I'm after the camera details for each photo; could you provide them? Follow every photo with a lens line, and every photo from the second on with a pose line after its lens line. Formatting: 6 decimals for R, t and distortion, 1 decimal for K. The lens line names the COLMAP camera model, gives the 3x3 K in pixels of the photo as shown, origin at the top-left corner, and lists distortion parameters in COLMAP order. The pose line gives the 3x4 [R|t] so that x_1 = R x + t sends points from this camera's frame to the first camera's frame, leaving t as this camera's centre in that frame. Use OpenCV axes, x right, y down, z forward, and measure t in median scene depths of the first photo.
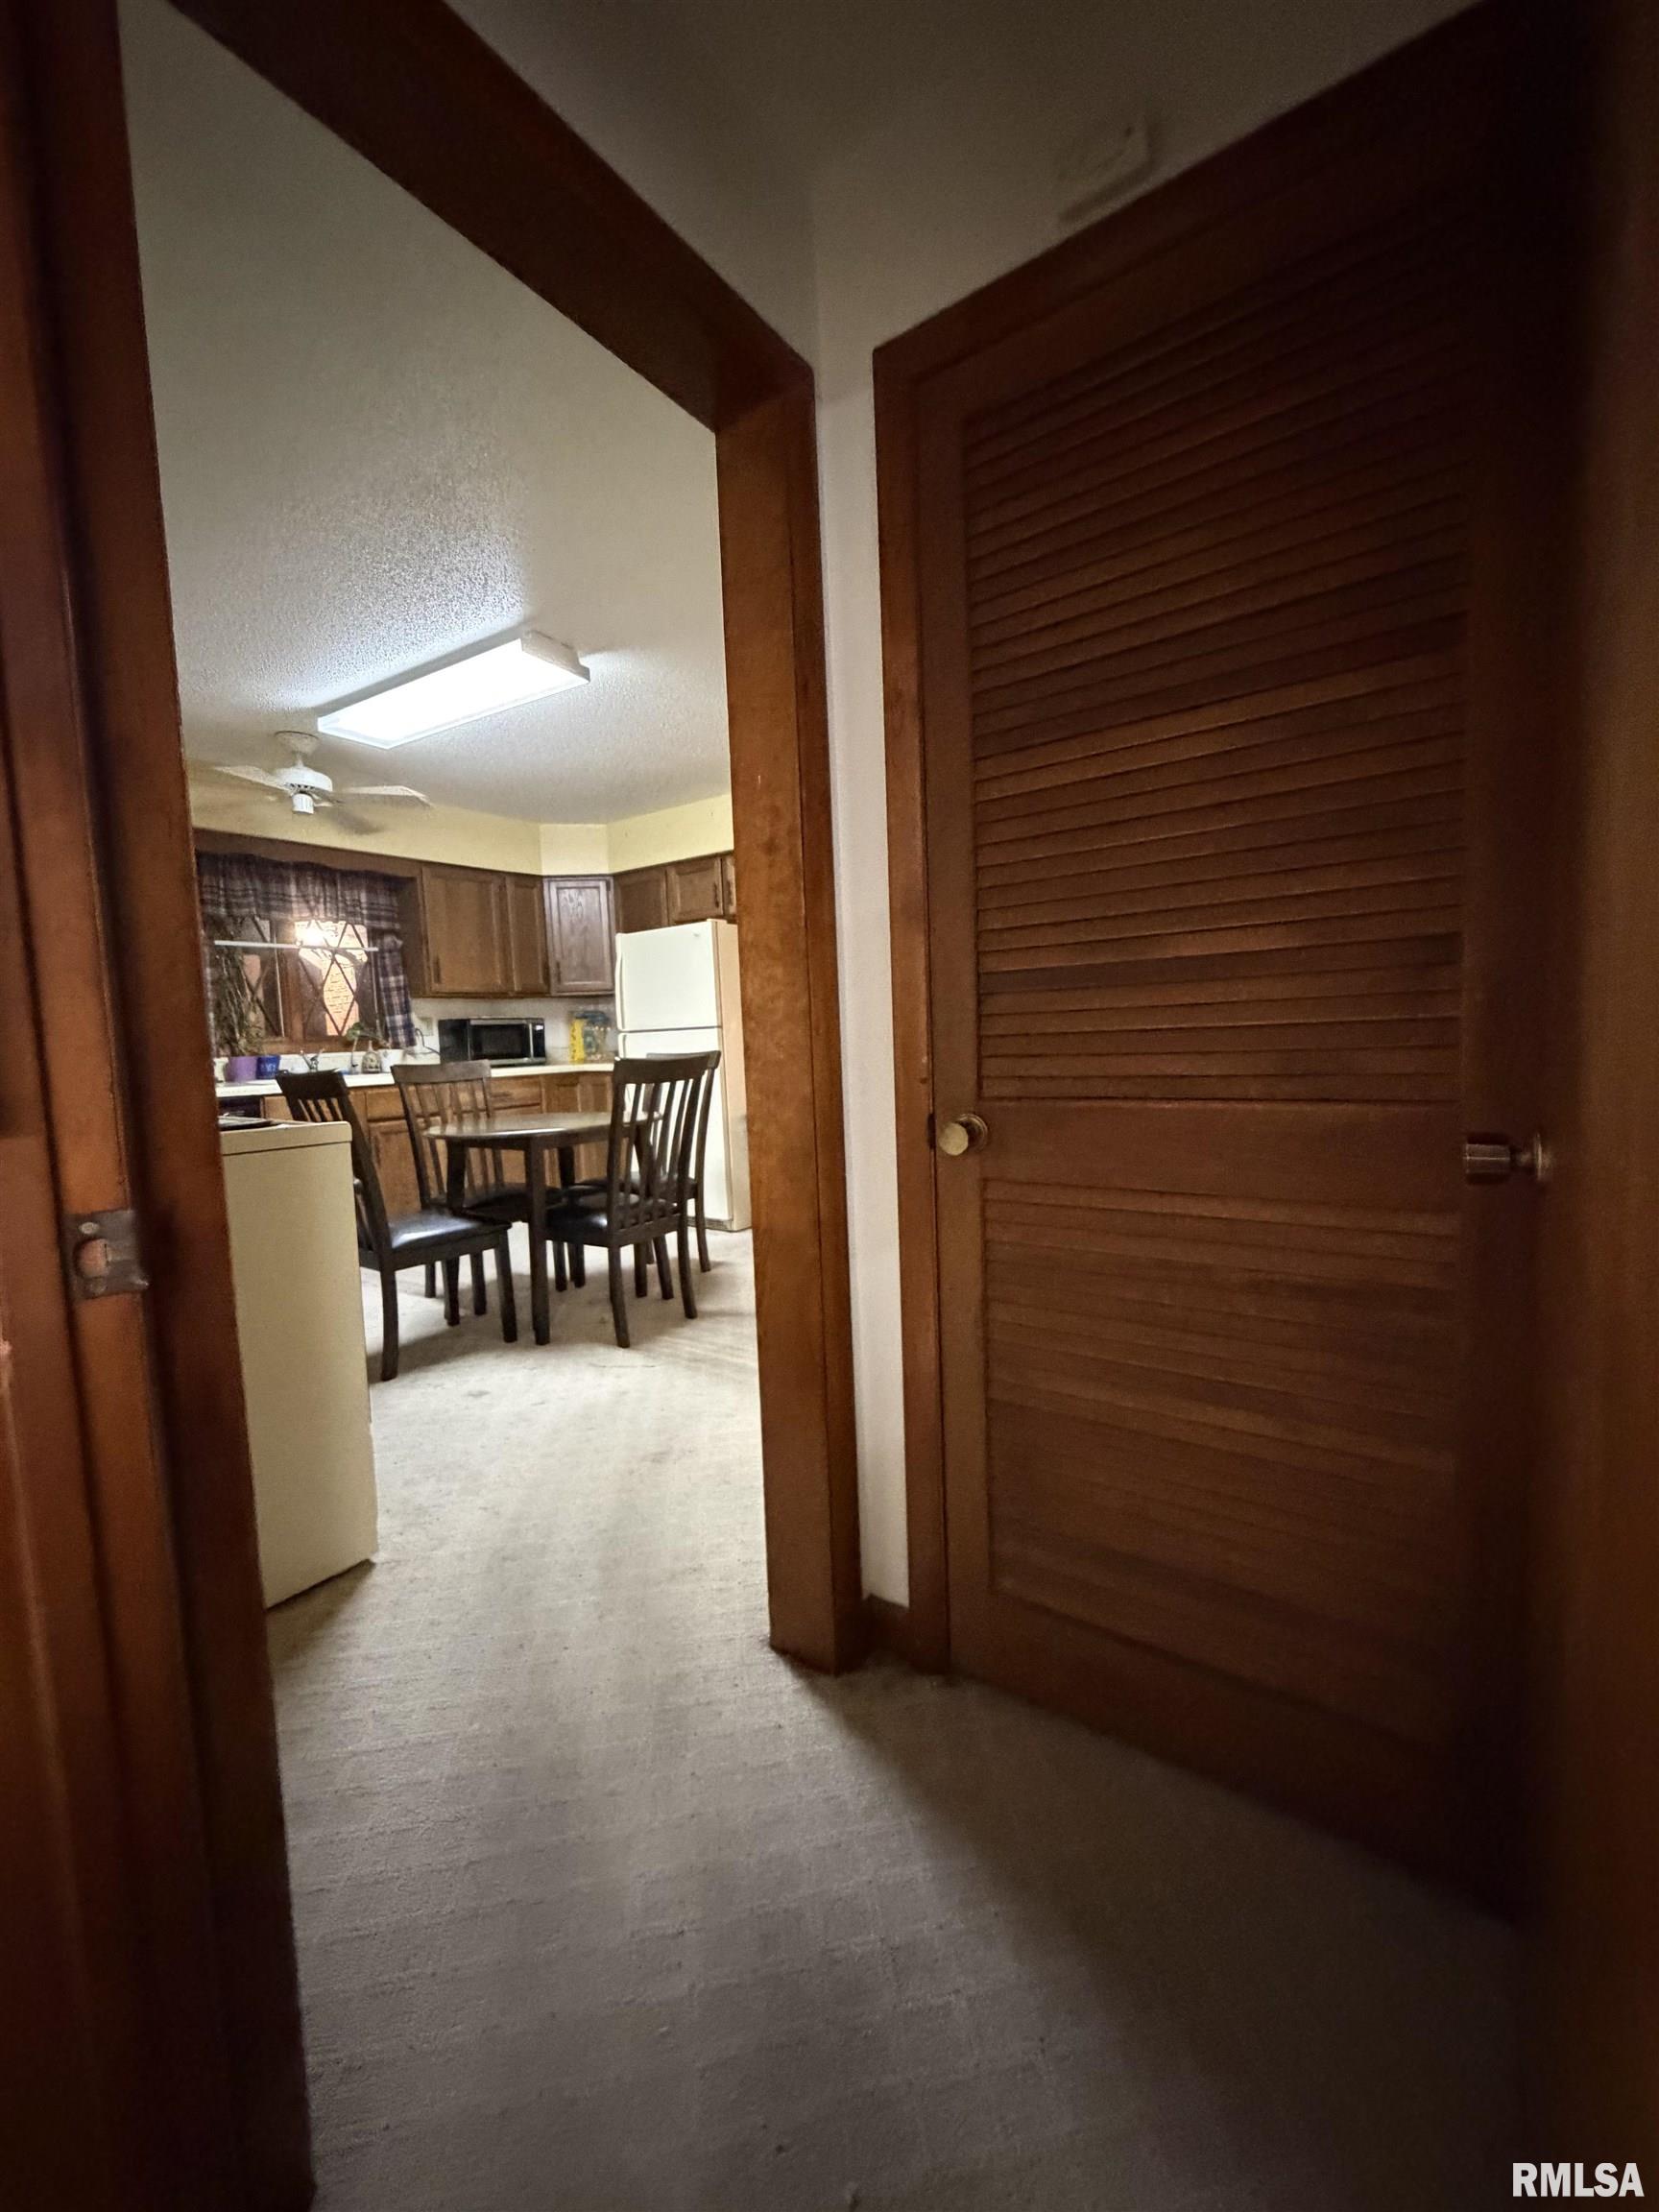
lens RADIAL K [[878.9, 0, 829.5], [0, 878.9, 1106.0], [0, 0, 1]] dist [-0.002229, 0.000377]
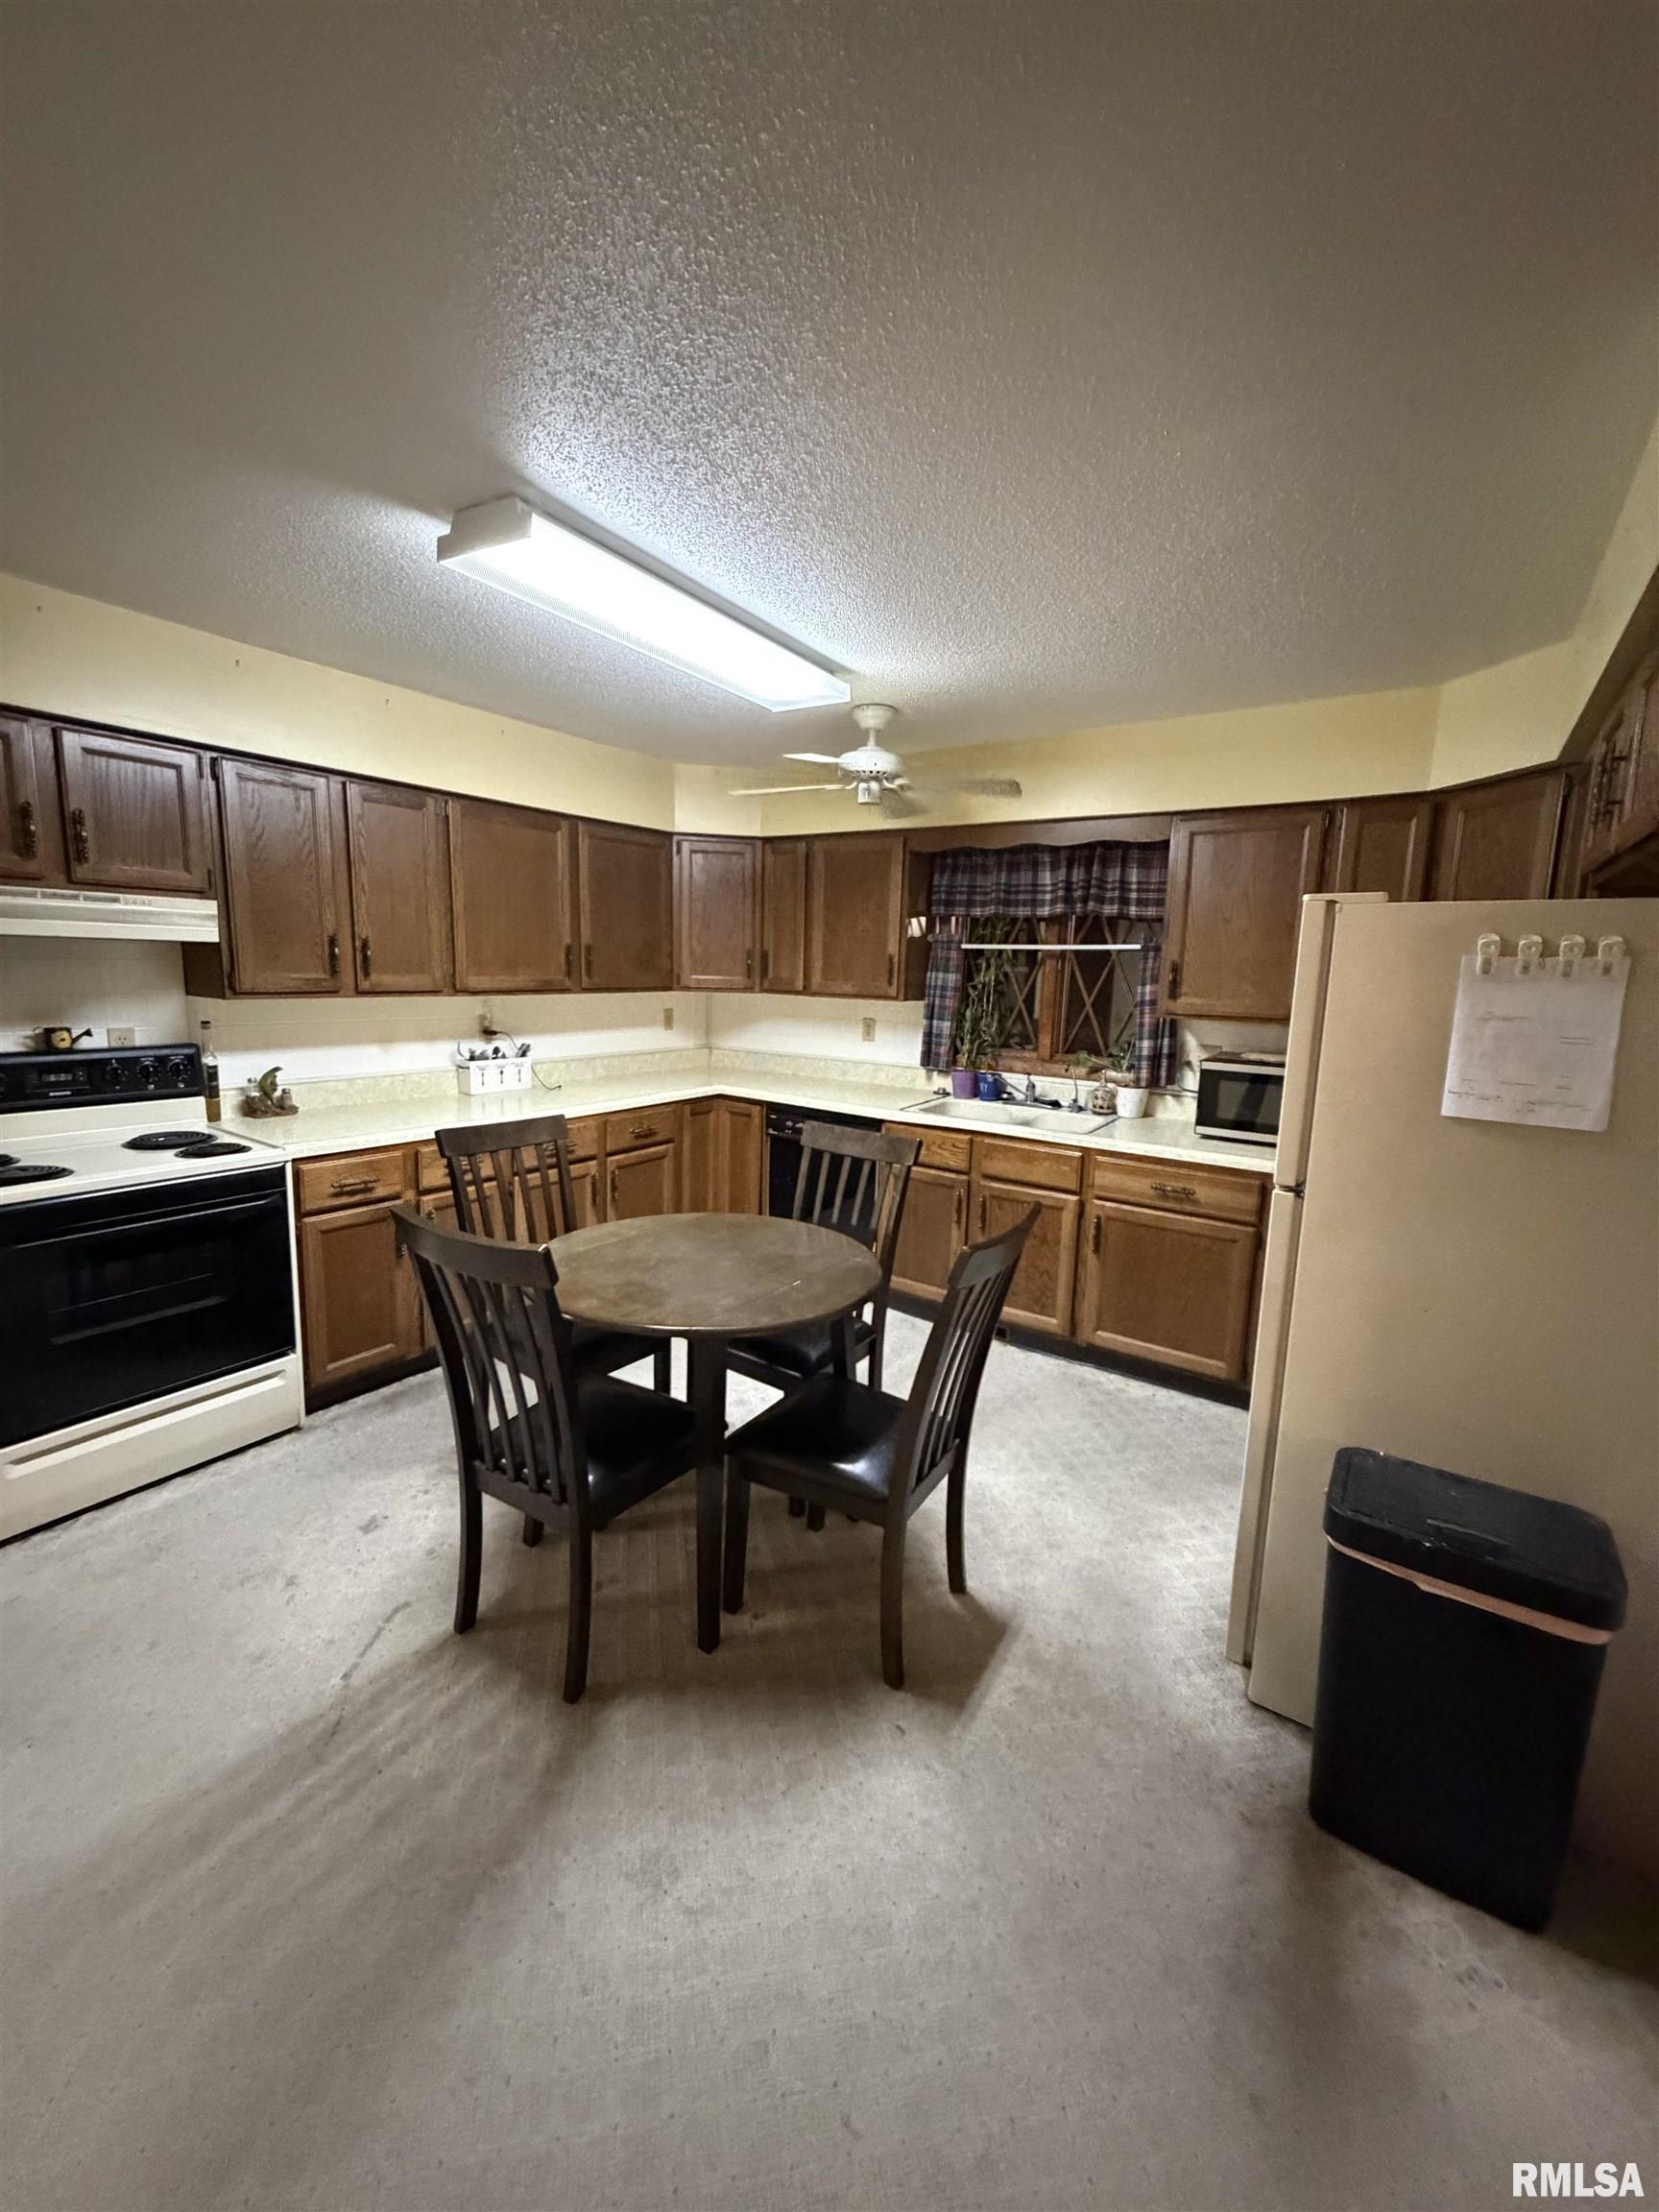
lens RADIAL K [[878.9, 0, 829.5], [0, 878.9, 1106.0], [0, 0, 1]] dist [-0.002229, 0.000377]
pose [[0.030736, 0.193976, -0.980525, 0.205823], [-0.115614, 0.975093, 0.189278, -0.156832], [0.992819, 0.107545, 0.052397, 0.718342]]
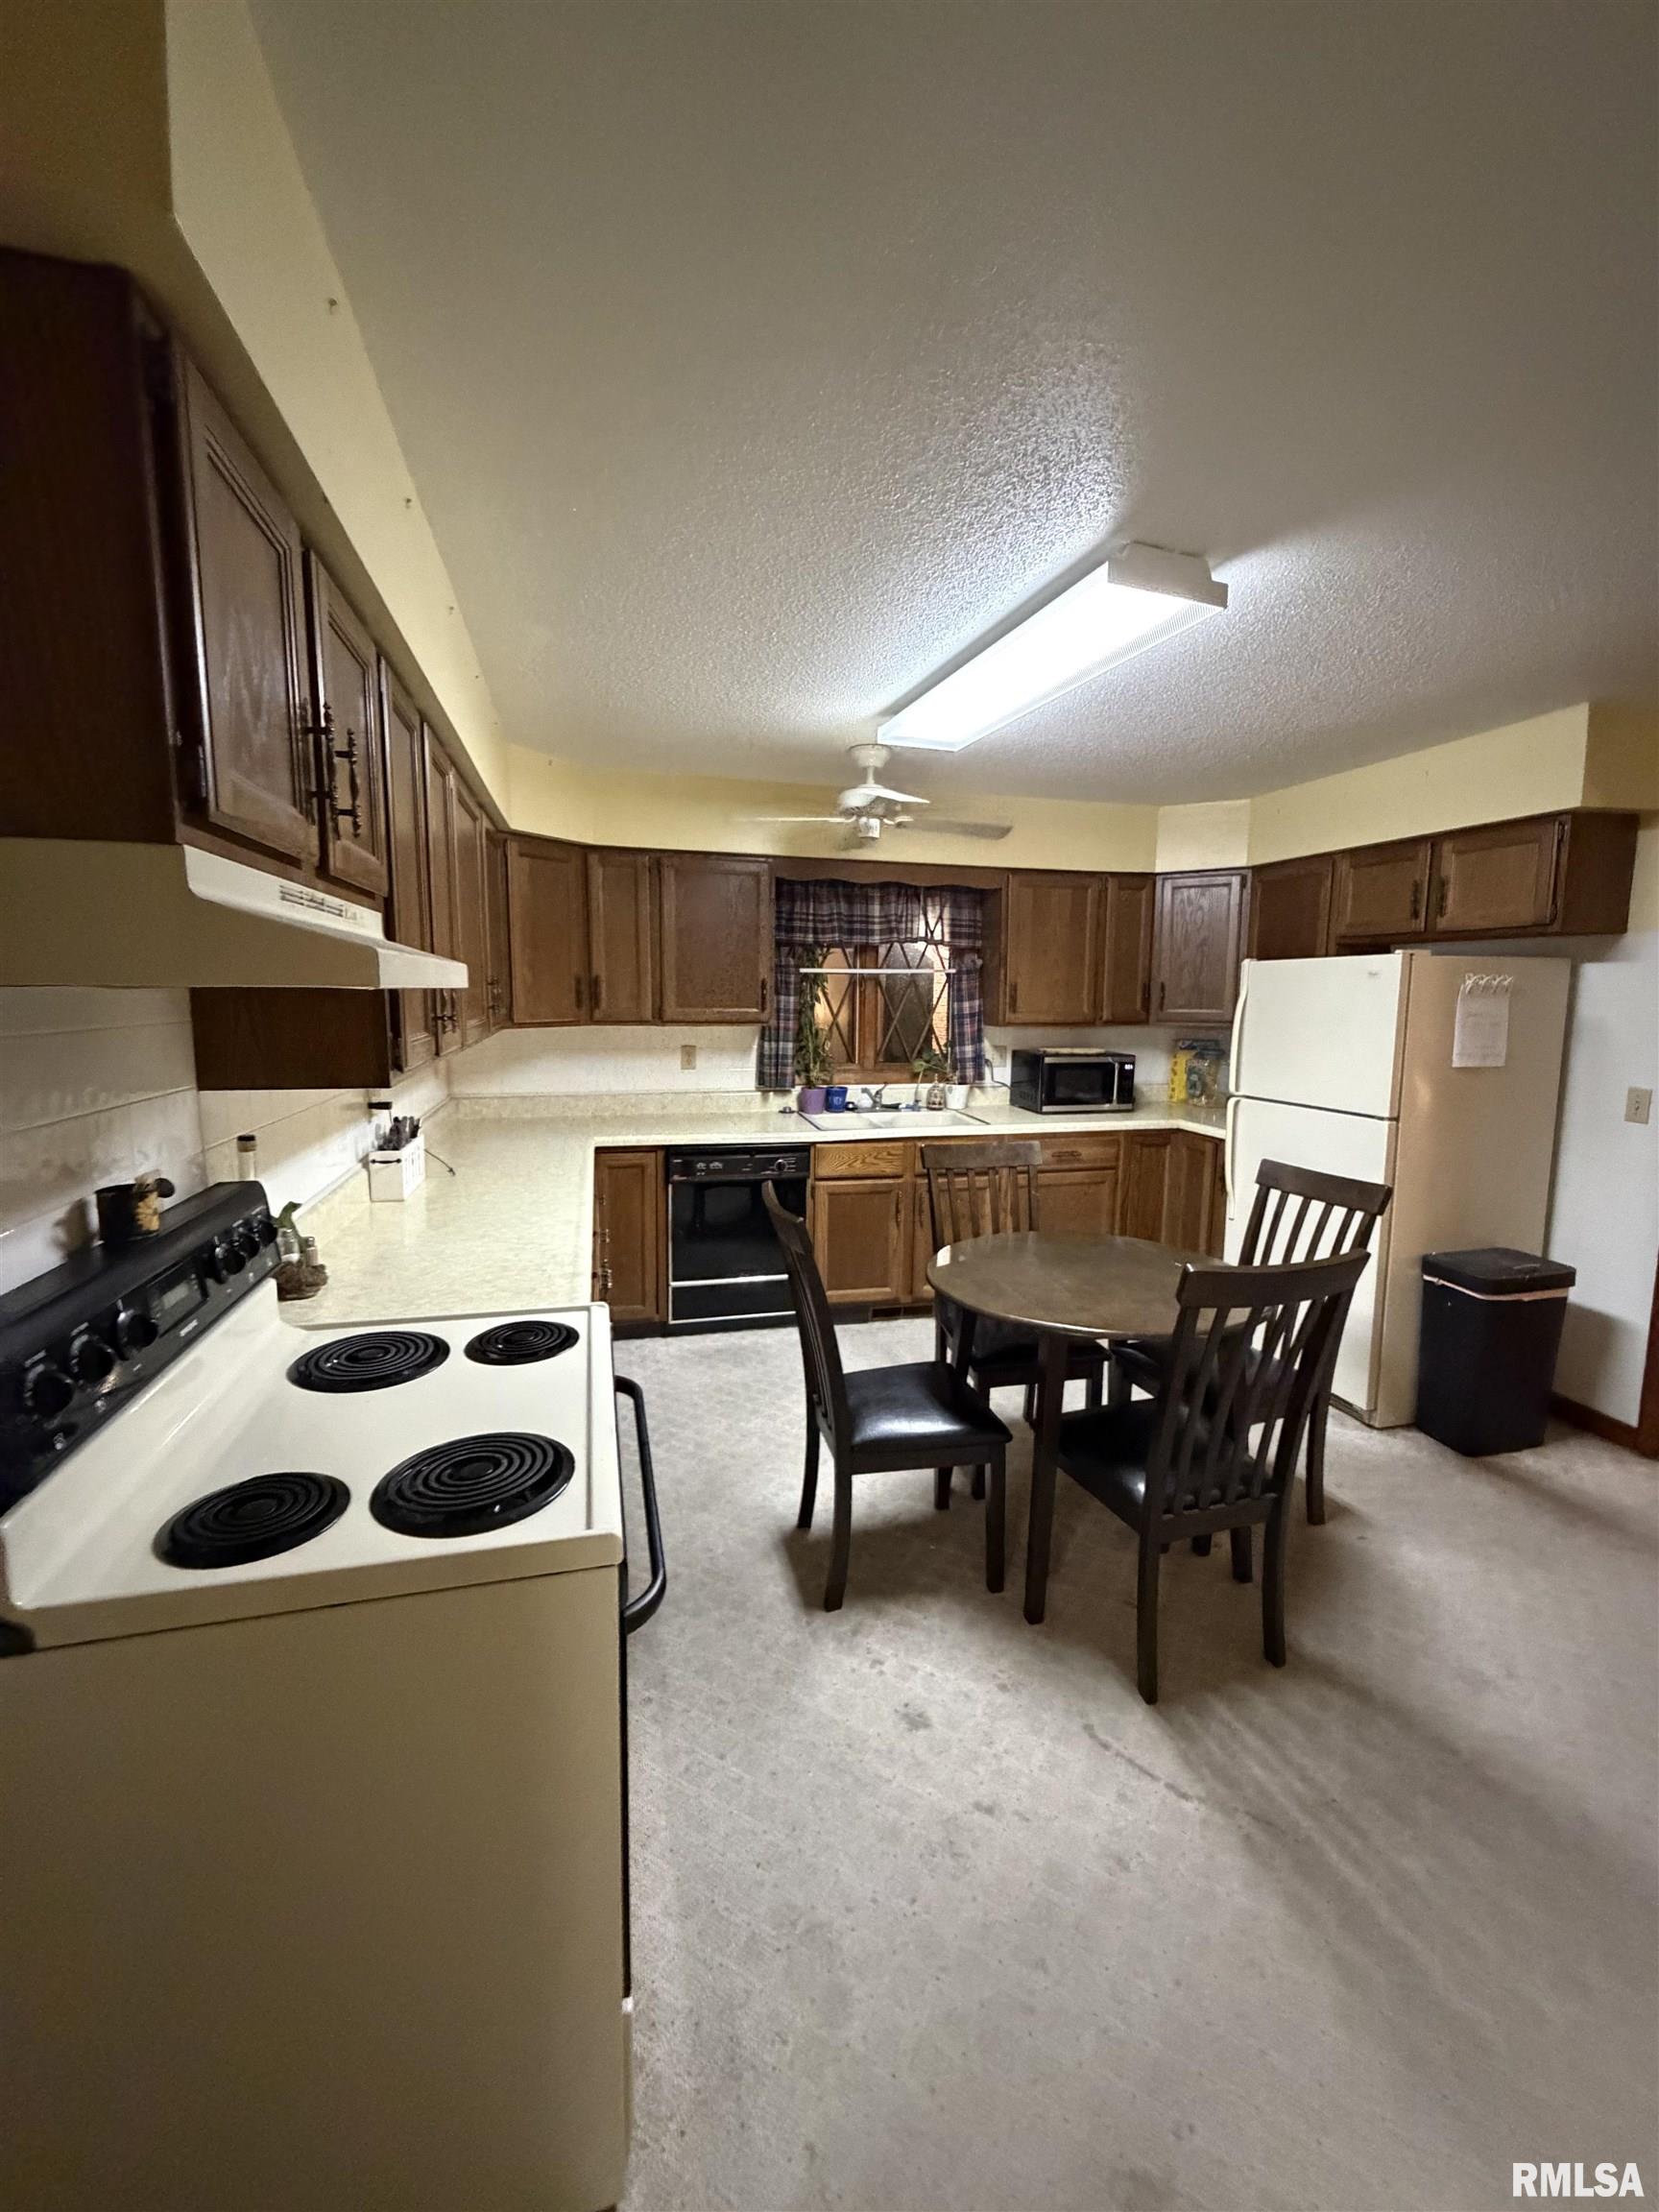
lens RADIAL K [[878.9, 0, 829.5], [0, 878.9, 1106.0], [0, 0, 1]] dist [-0.002229, 0.000377]
pose [[0.774509, 0.124537, -0.620183, -0.043938], [-0.088960, 0.992129, 0.088129, -0.108860], [0.626277, -0.013085, 0.779491, 0.223451]]
